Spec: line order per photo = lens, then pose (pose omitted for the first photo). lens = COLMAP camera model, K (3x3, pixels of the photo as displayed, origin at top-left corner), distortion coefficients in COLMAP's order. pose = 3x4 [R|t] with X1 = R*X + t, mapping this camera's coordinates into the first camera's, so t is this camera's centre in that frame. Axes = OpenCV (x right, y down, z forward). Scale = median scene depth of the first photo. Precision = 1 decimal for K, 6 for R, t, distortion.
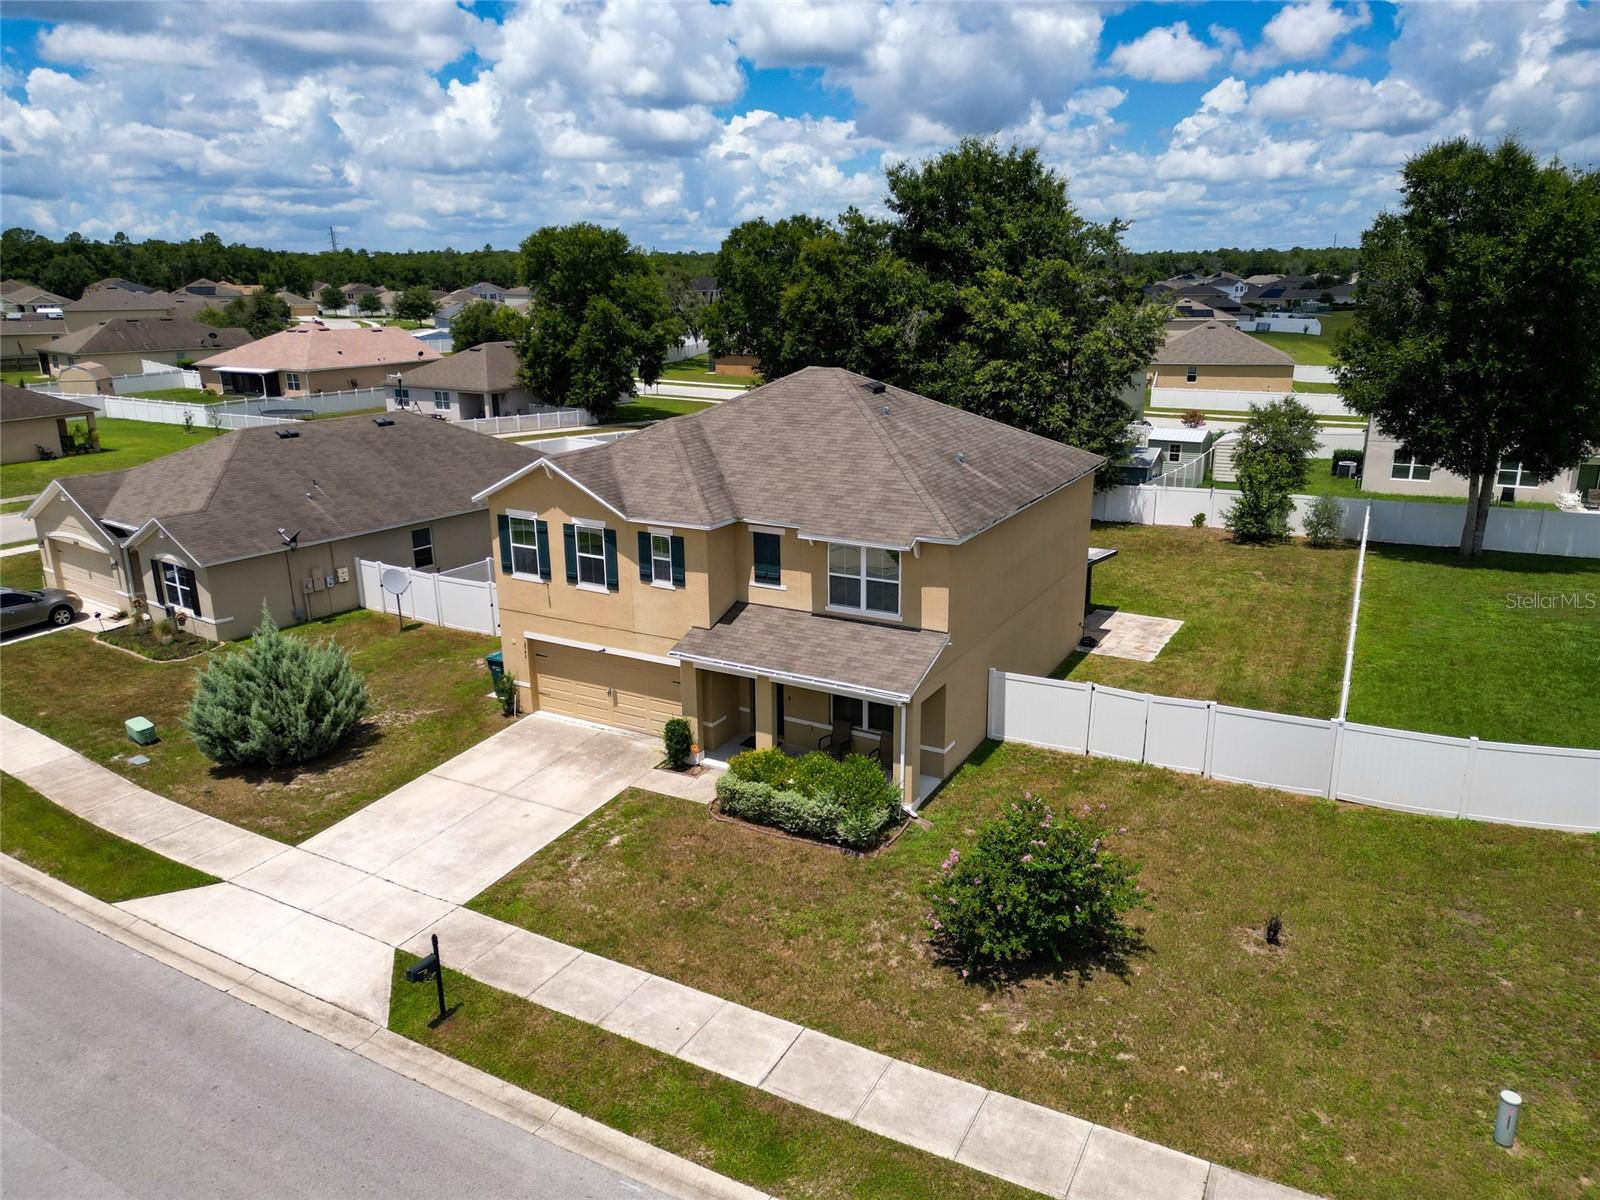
lens RADIAL K [[1123.3, 0, 793.8], [0, 1123.3, 597.0], [0, 0, 1]] dist [0.056304, -0.039712]
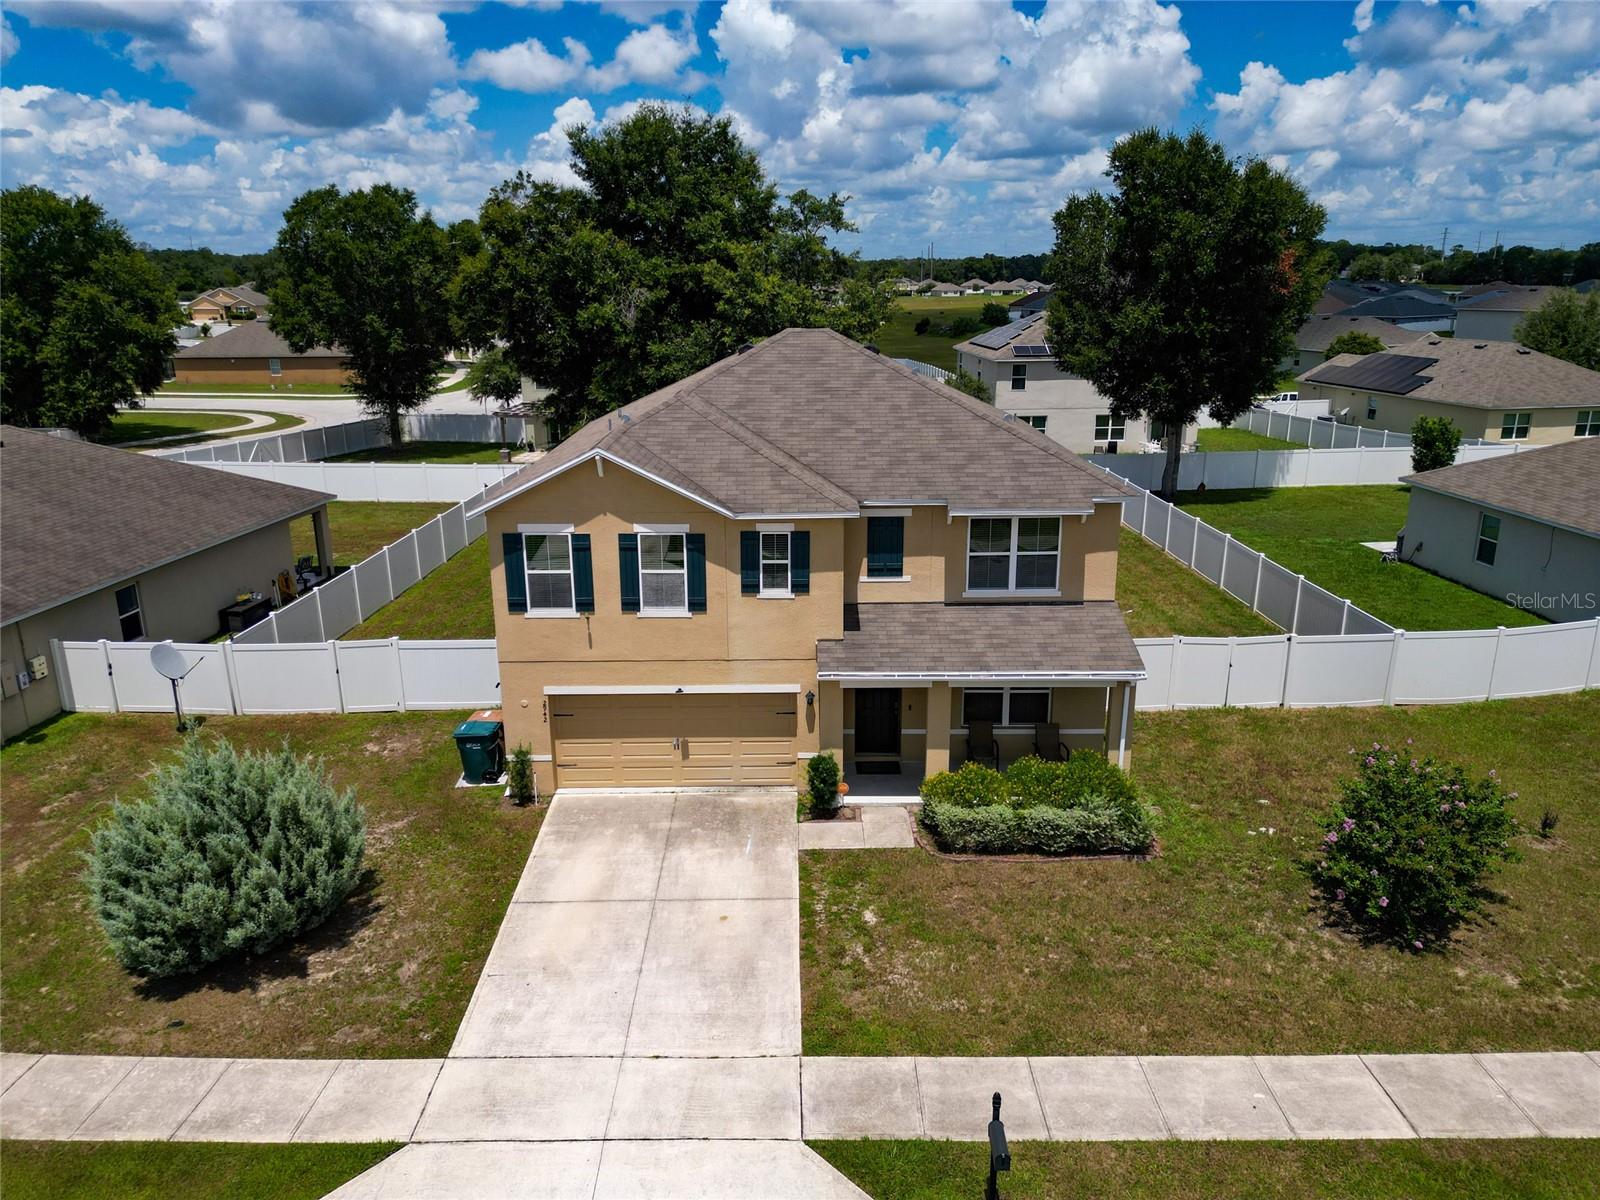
lens RADIAL K [[1123.3, 0, 795.3], [0, 1123.3, 600.4], [0, 0, 1]] dist [0.056304, -0.039712]
pose [[0.868834, -0.133379, 0.476798, -0.486646], [0.134598, 0.990390, 0.031783, -0.030173], [-0.476456, 0.036562, 0.878438, 0.289809]]
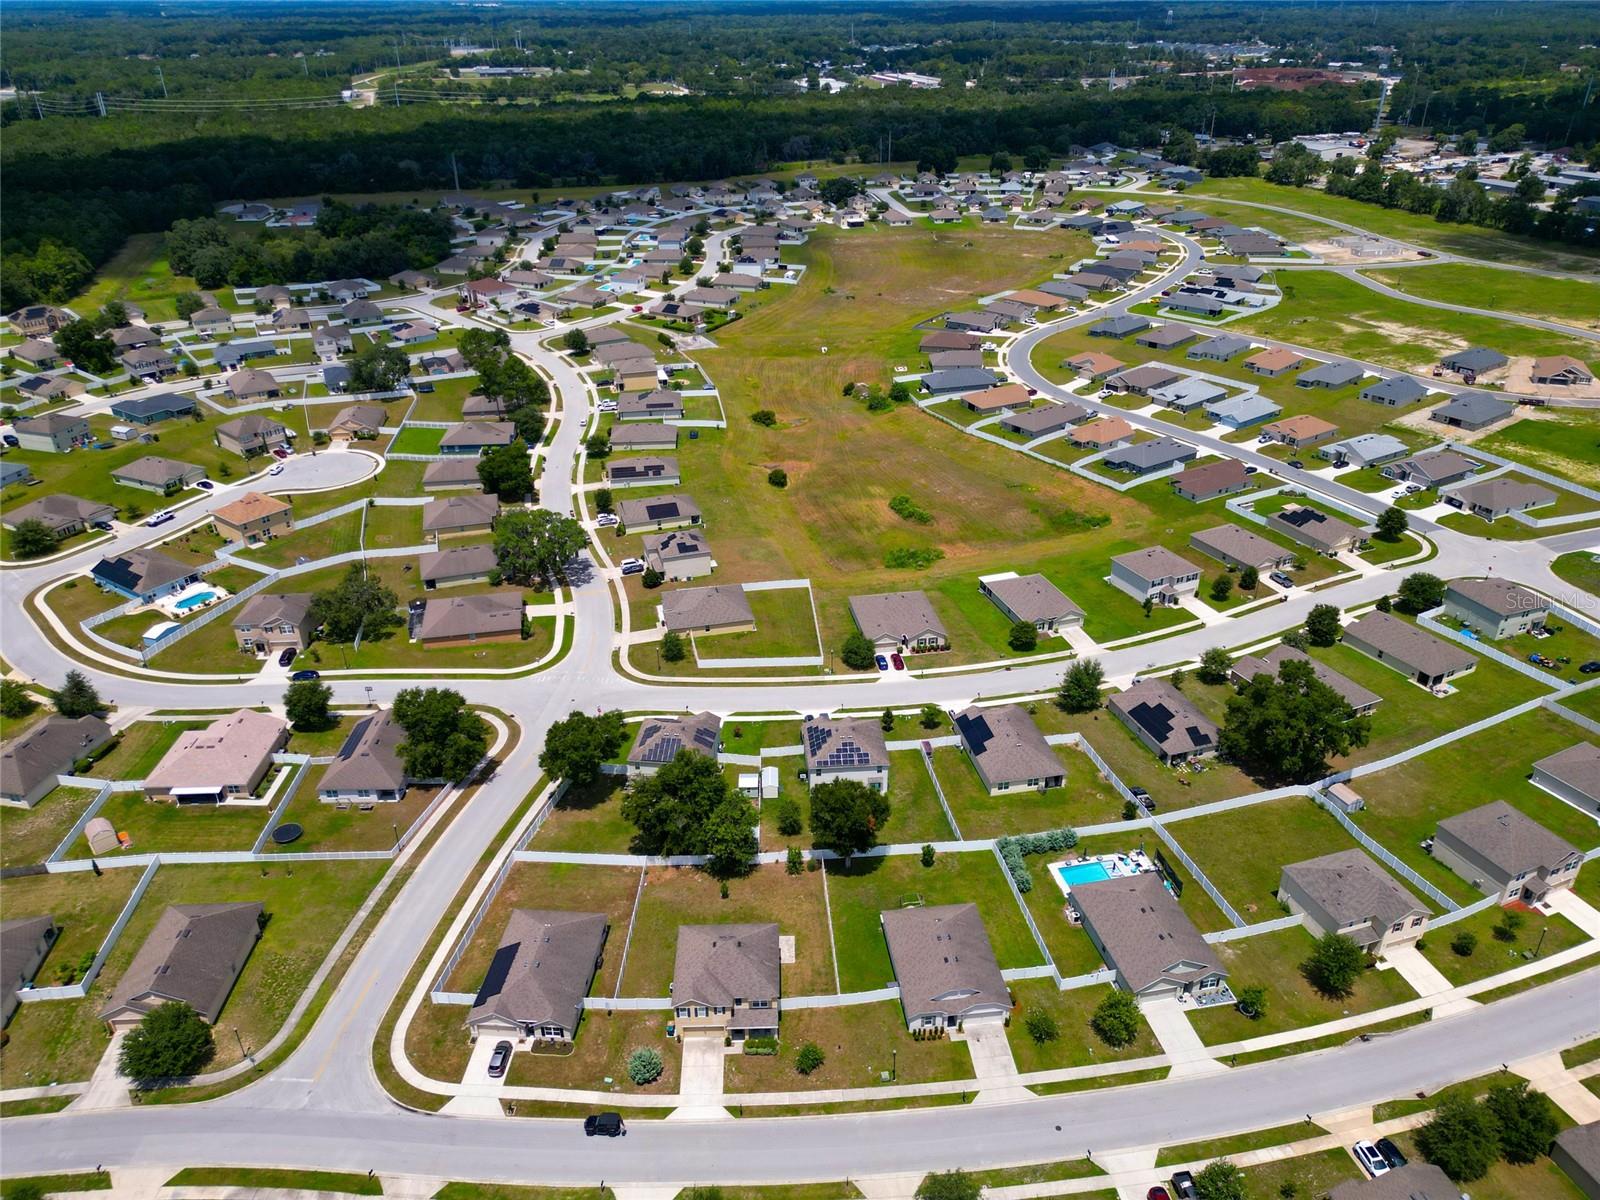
lens RADIAL K [[1123.3, 0, 799.4], [0, 1123.3, 605.2], [0, 0, 1]] dist [0.056304, -0.039712]
pose [[0.858202, -0.243833, 0.451702, -1.634873], [0.142411, 0.958532, 0.246853, -2.930900], [-0.493162, -0.147522, 0.857338, -3.198720]]
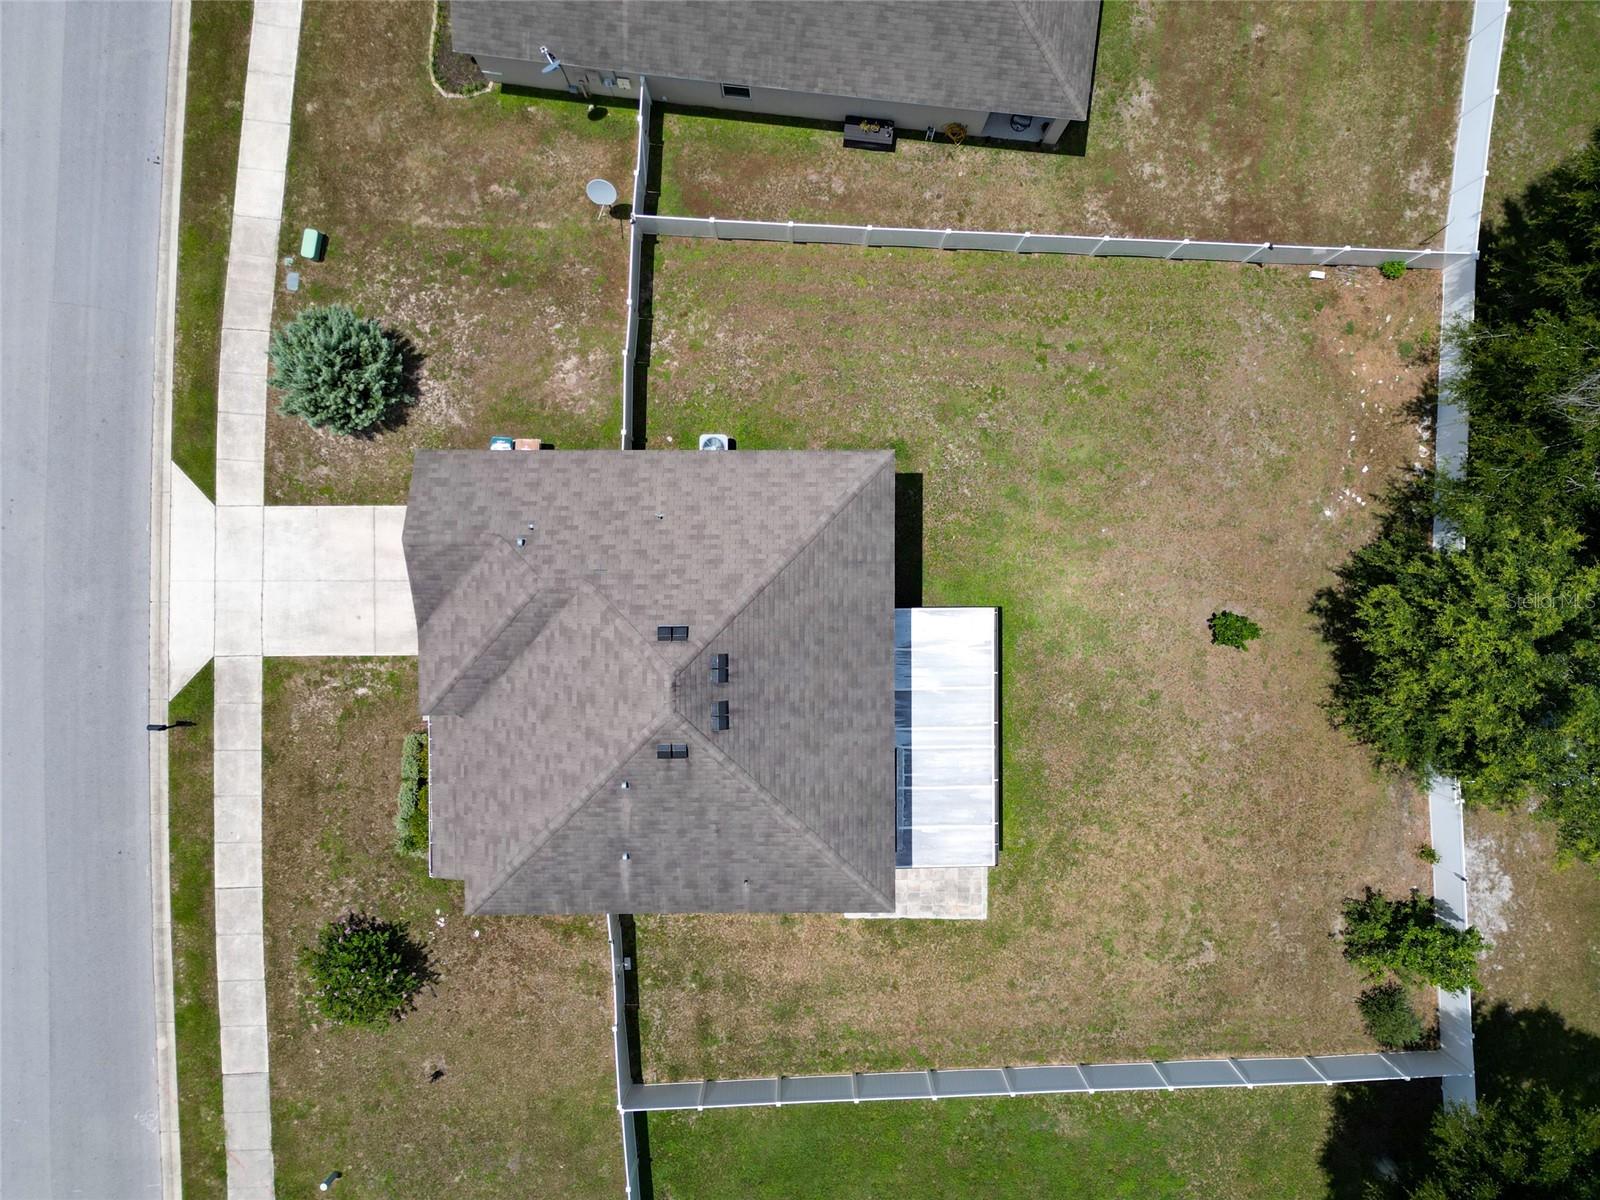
lens RADIAL K [[1123.3, 0, 797.1], [0, 1123.3, 594.0], [0, 0, 1]] dist [0.056304, -0.039712]
pose [[0.496295, 0.867391, 0.036383, -0.029976], [-0.249891, 0.102594, 0.962823, -1.284733], [0.831412, -0.486936, 0.267670, 1.016605]]
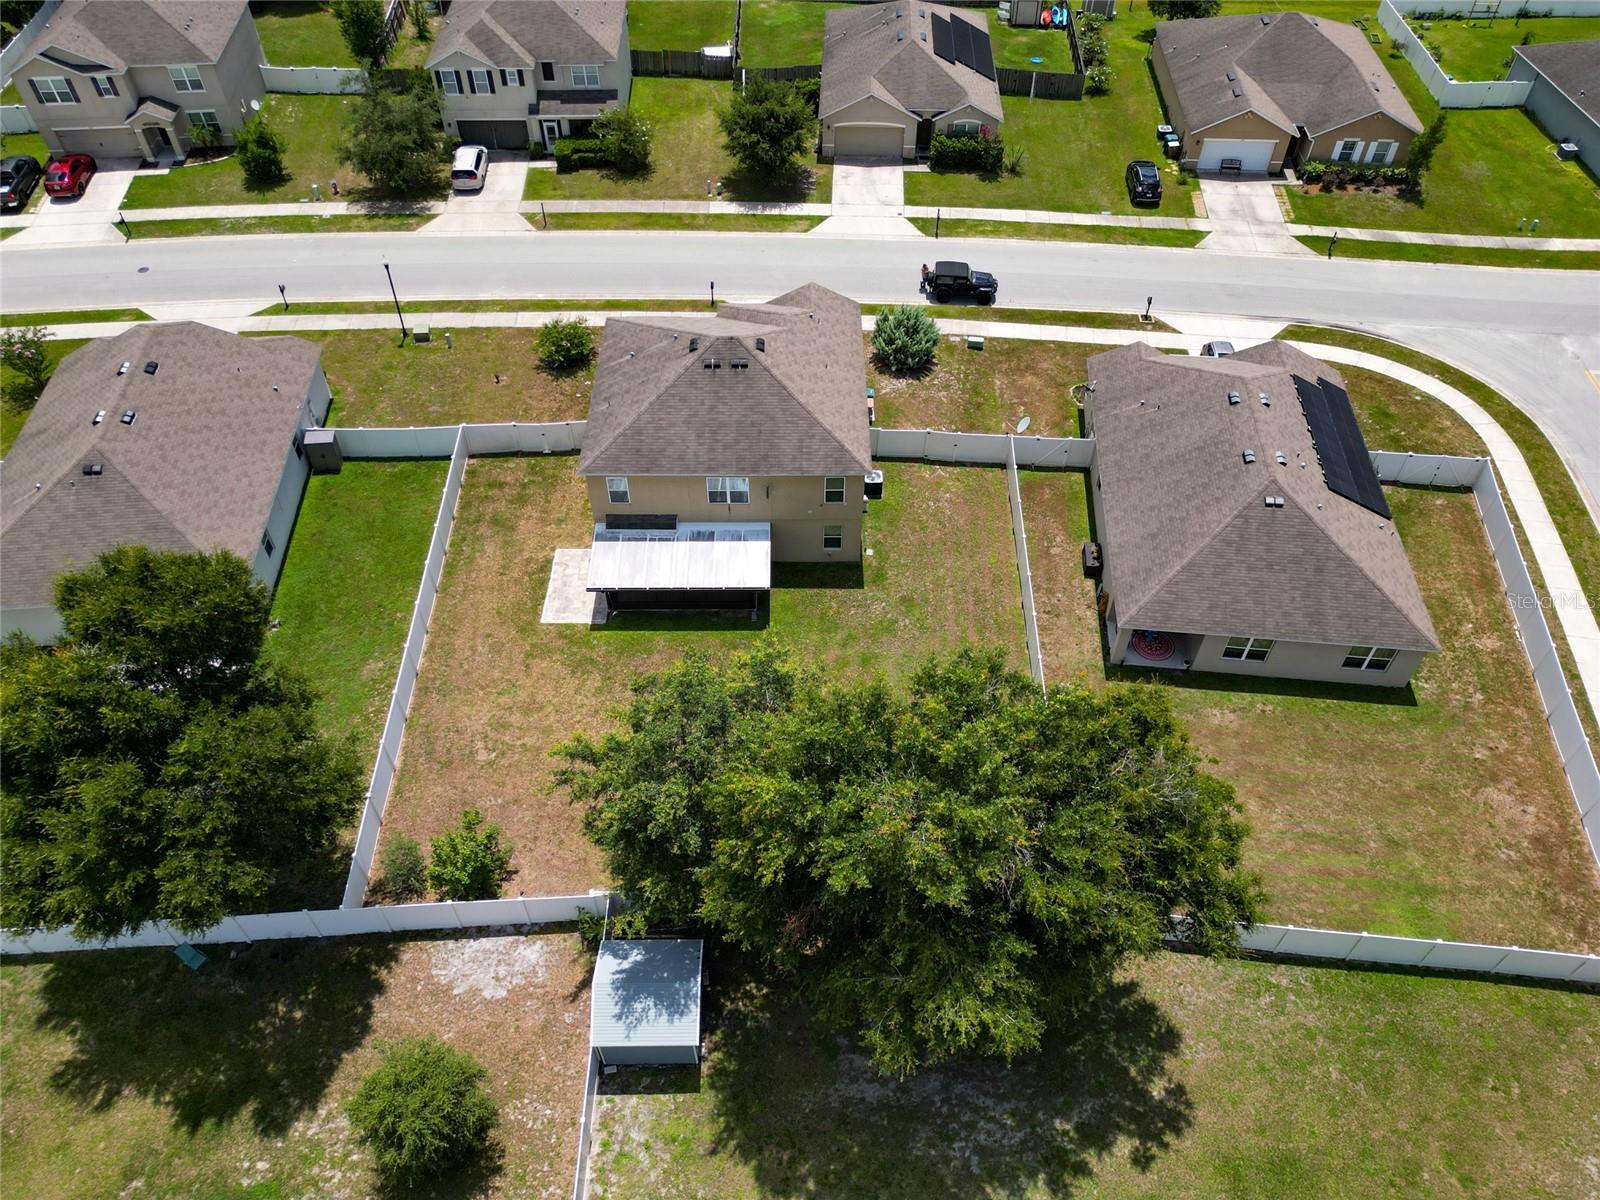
lens RADIAL K [[1123.3, 0, 800.9], [0, 1123.3, 603.1], [0, 0, 1]] dist [0.056304, -0.039712]
pose [[-0.866536, 0.374201, -0.330287, 0.707618], [-0.131701, 0.466865, 0.874466, -1.685128], [0.481426, 0.801256, -0.355273, 2.231177]]
